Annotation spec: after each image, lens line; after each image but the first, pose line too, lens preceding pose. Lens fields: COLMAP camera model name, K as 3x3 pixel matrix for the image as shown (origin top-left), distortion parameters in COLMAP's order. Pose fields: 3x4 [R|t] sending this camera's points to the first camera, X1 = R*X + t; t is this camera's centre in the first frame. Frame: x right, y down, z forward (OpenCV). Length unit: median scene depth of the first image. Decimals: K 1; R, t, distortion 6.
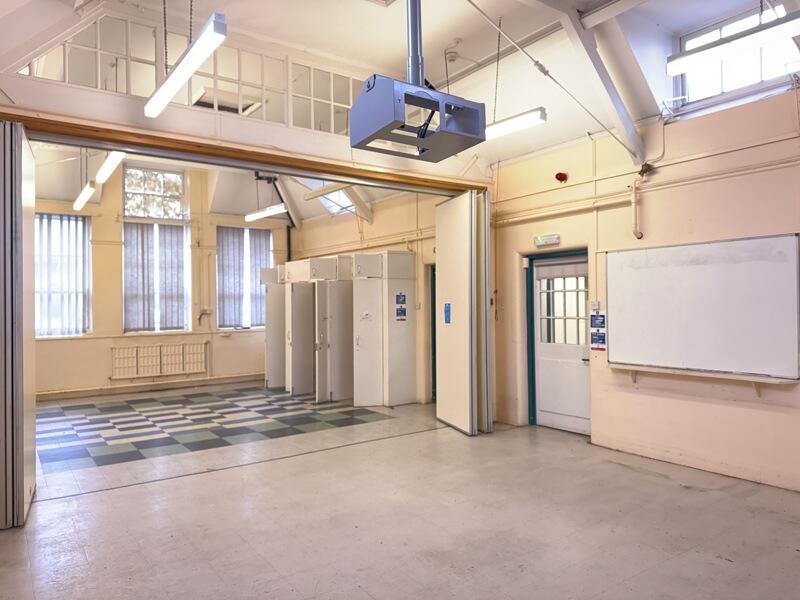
lens RADIAL K [[563.3, 0, 400.3], [0, 563.3, 300.7], [0, 0, 1]] dist [0.001007, 0.000418]
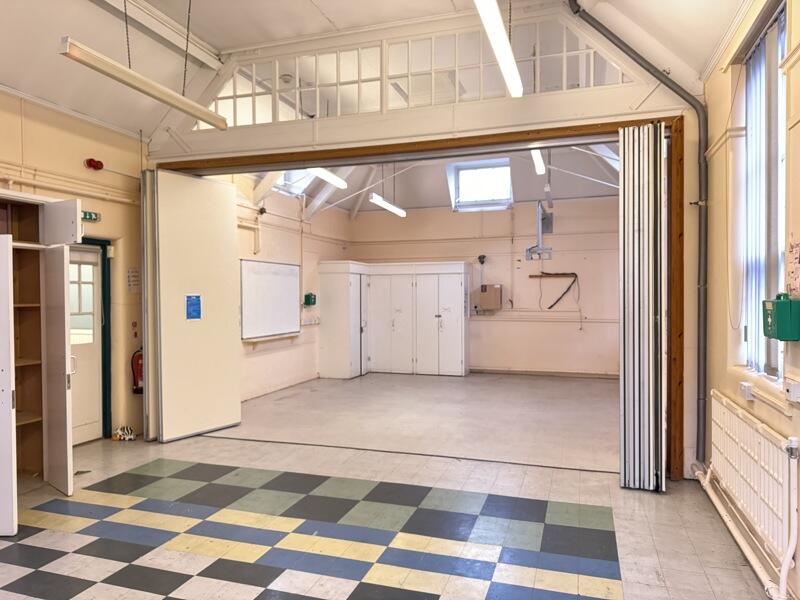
lens RADIAL K [[563.3, 0, 399.8], [0, 563.3, 300.2], [0, 0, 1]] dist [0.001007, 0.000418]
pose [[-0.597535, -0.002906, 0.801838, -1.010963], [-0.003410, 0.999994, 0.001082, 0.011206], [-0.801836, -0.002088, -0.597541, 1.575154]]
